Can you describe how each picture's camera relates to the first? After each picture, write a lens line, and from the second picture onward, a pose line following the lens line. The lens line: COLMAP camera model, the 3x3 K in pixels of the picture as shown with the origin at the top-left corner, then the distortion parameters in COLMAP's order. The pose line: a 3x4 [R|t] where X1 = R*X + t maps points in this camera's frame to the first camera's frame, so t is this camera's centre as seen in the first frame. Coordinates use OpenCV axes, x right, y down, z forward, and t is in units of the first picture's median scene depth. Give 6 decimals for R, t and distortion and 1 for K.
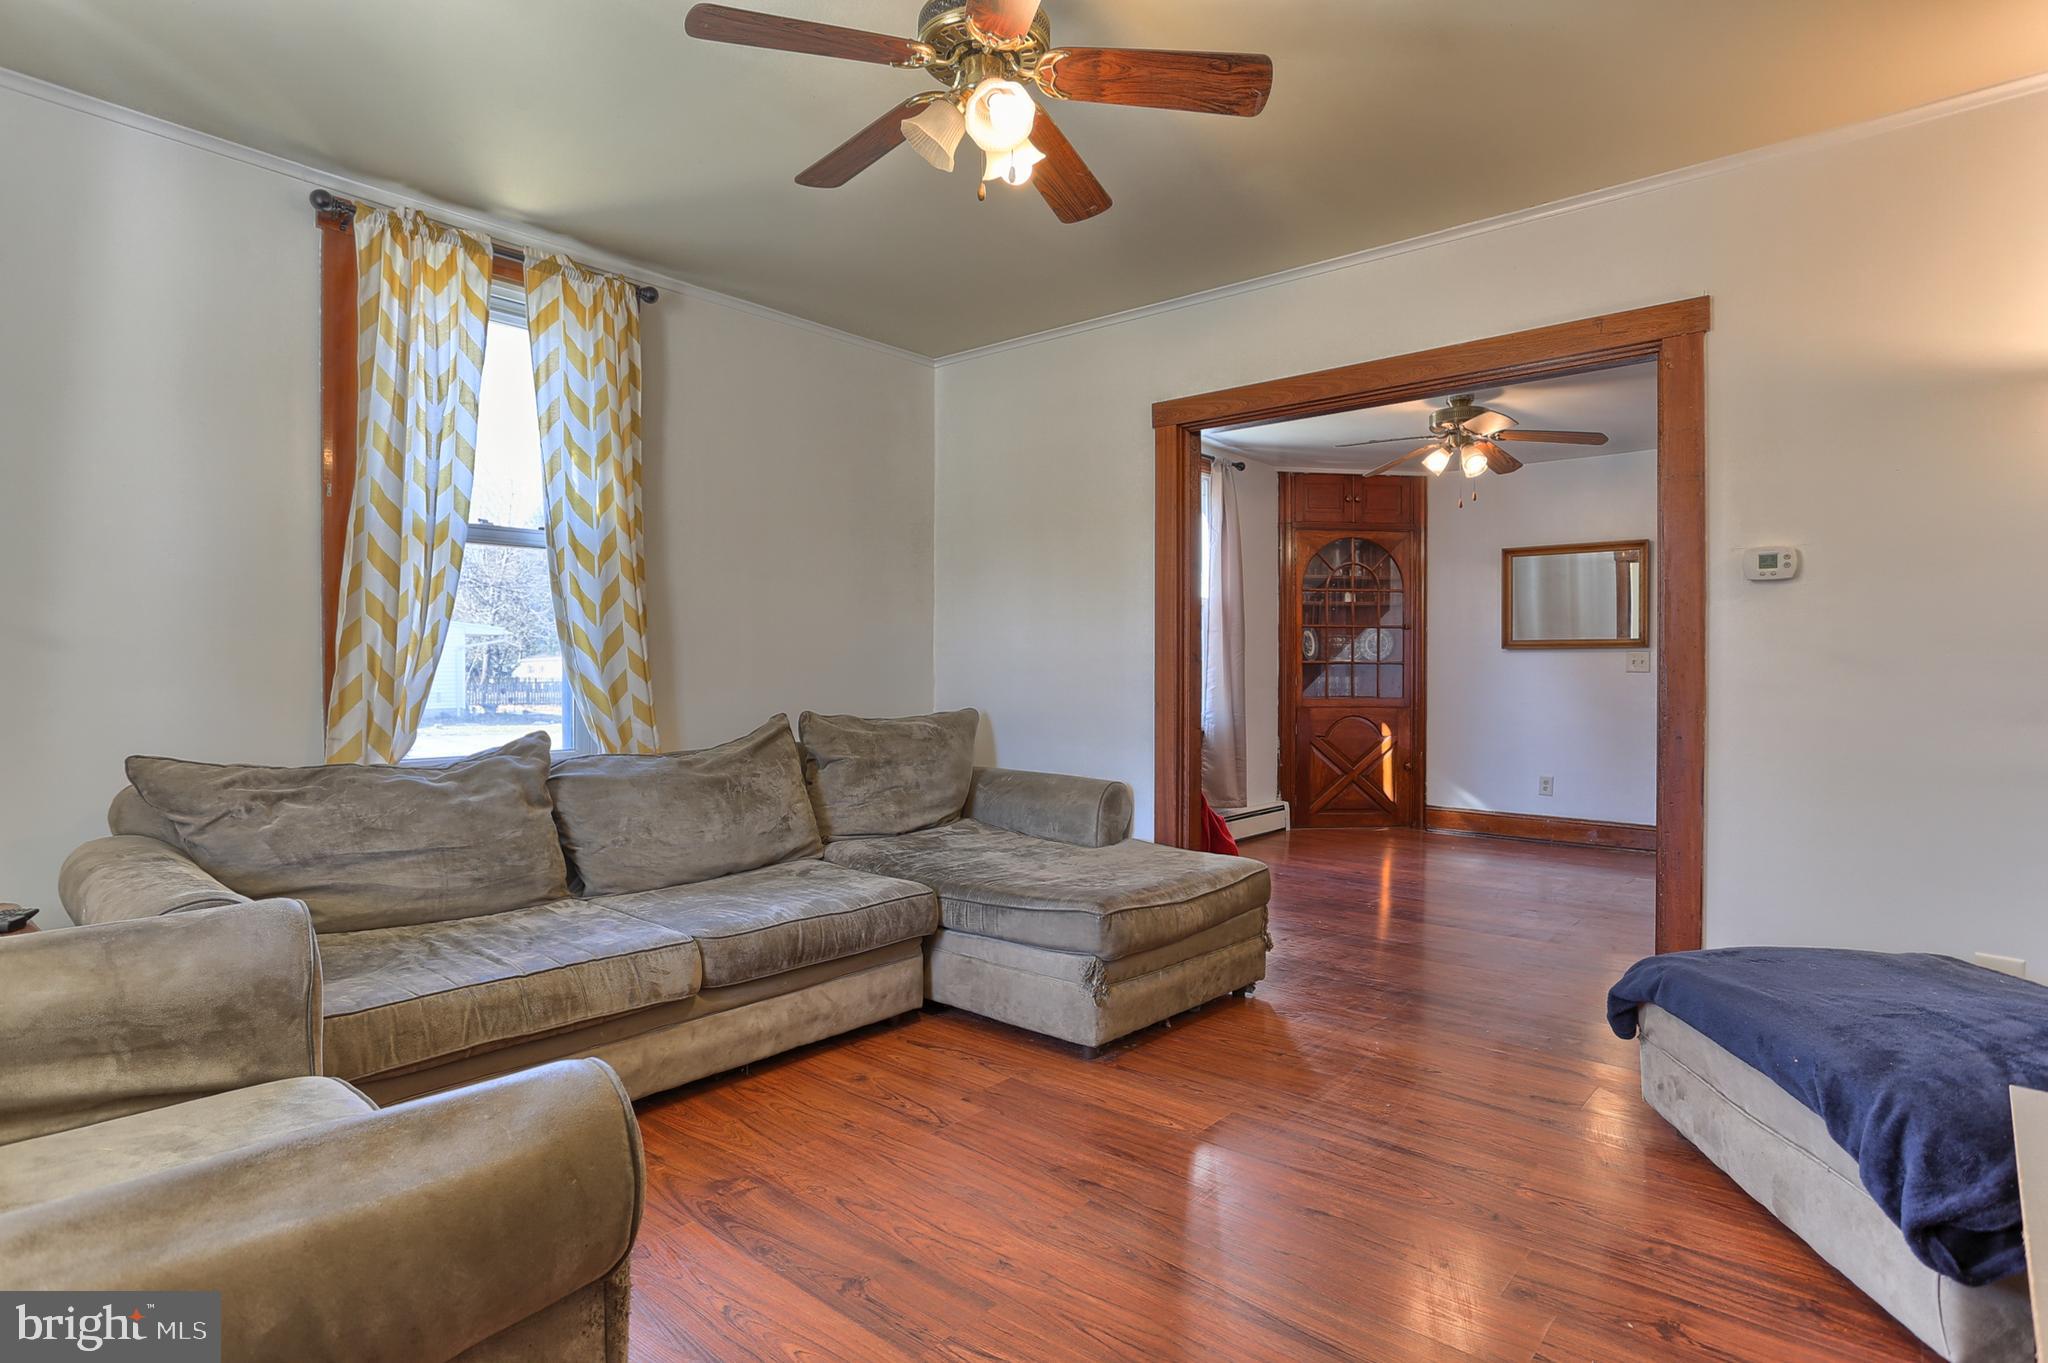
lens RADIAL K [[1106.6, 0, 1015.7], [0, 1106.6, 682.4], [0, 0, 1]] dist [-0.040362, 0.019662]
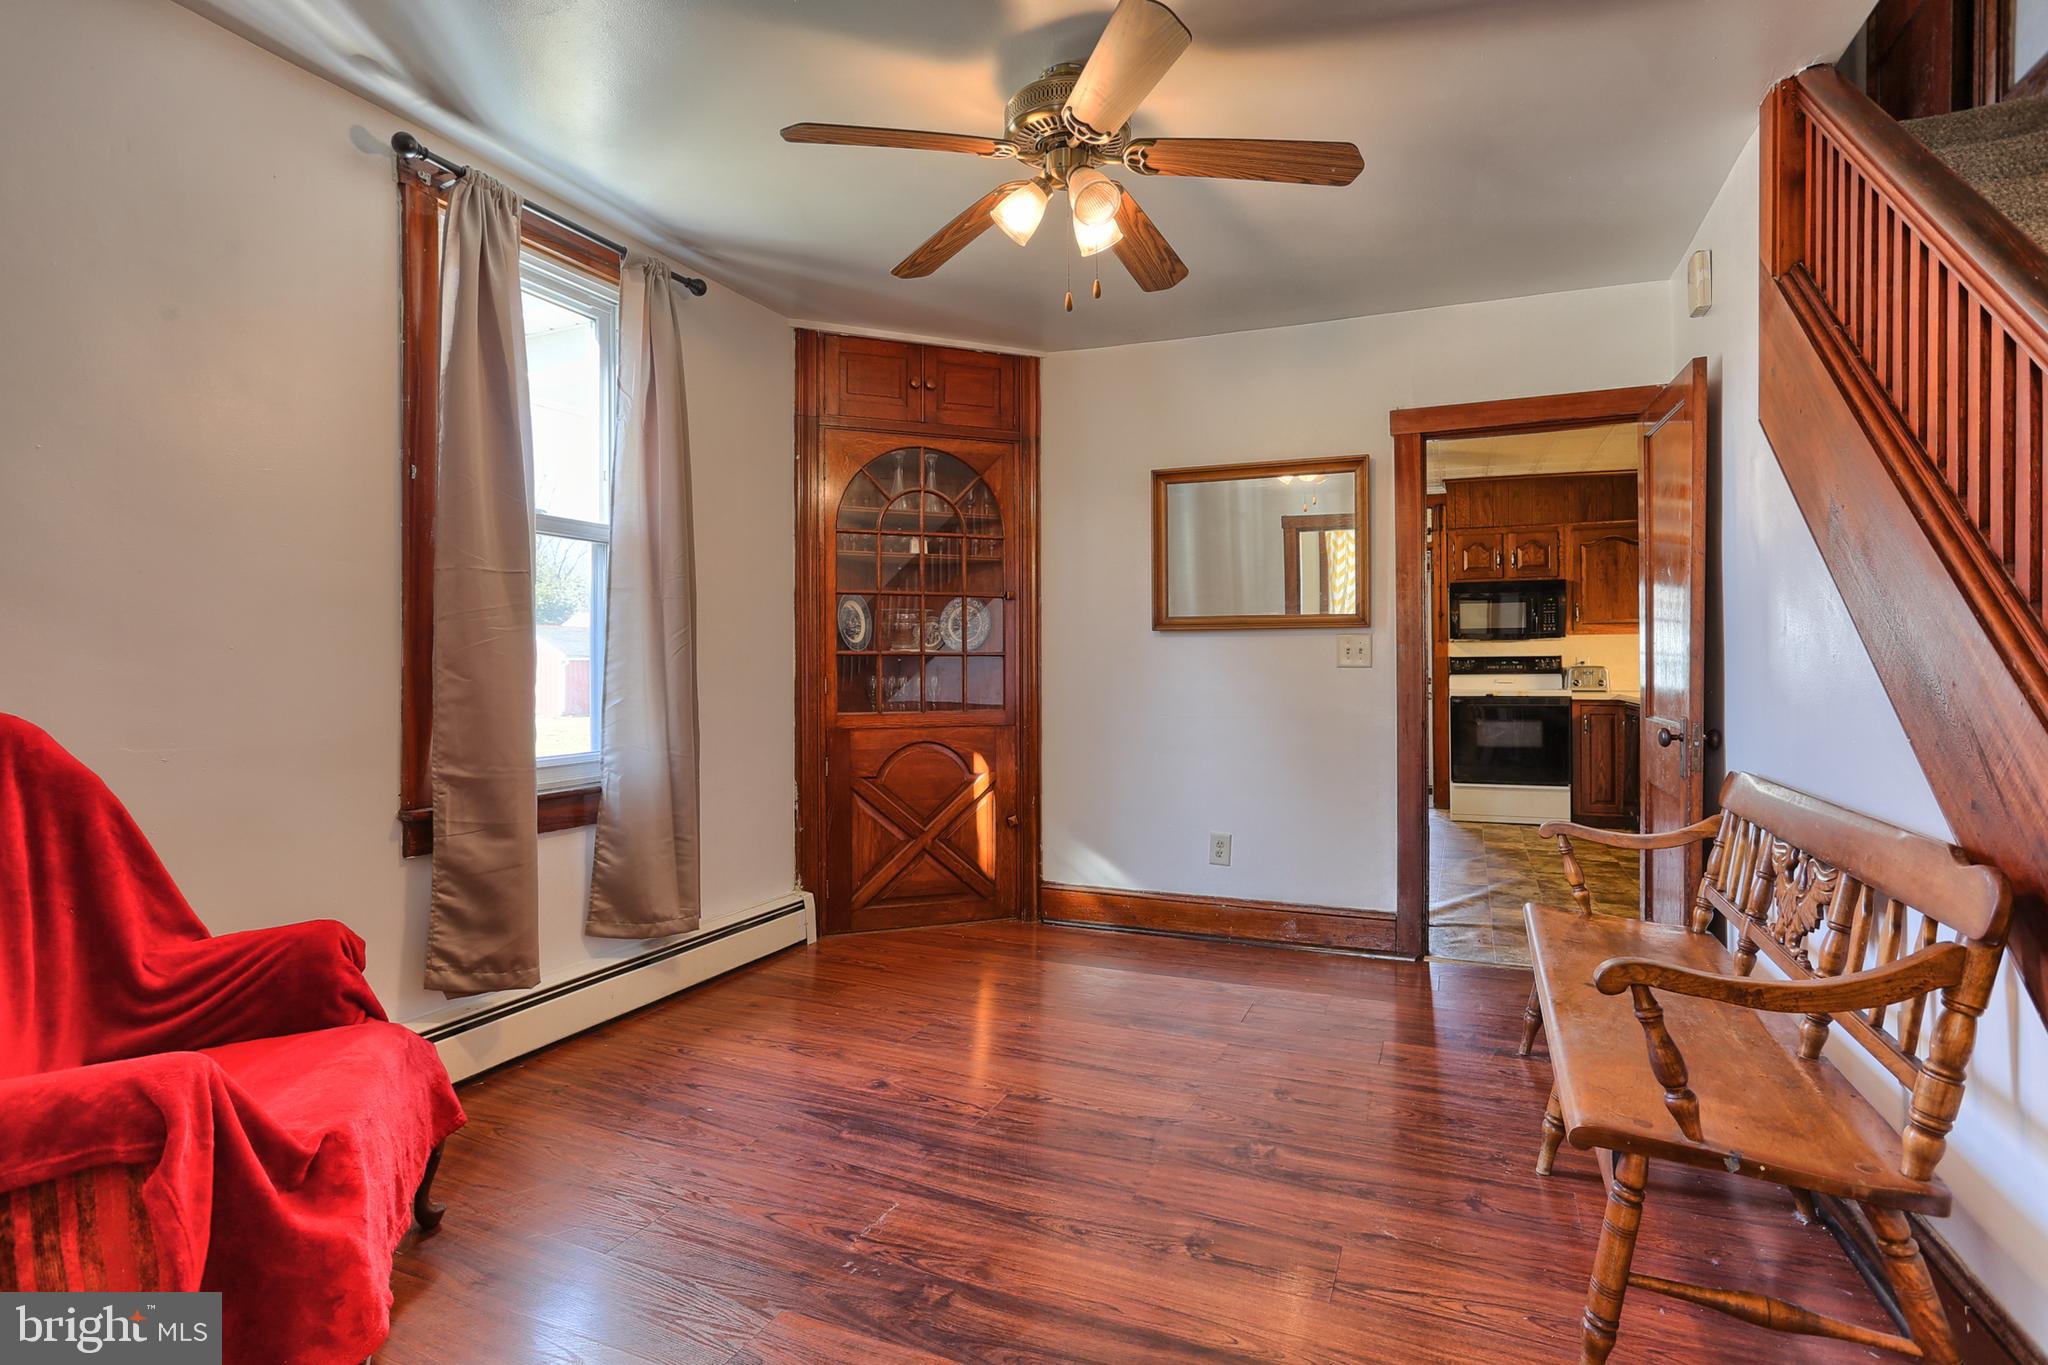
lens RADIAL K [[1026.2, 0, 1021.9], [0, 1026.2, 683.4], [0, 0, 1]] dist [-0.025527, 0.014481]
pose [[0.957748, -0.009047, 0.287467, 0.197579], [0.008647, 0.999959, 0.002660, -0.002674], [-0.287479, -0.000062, 0.957787, 0.449497]]
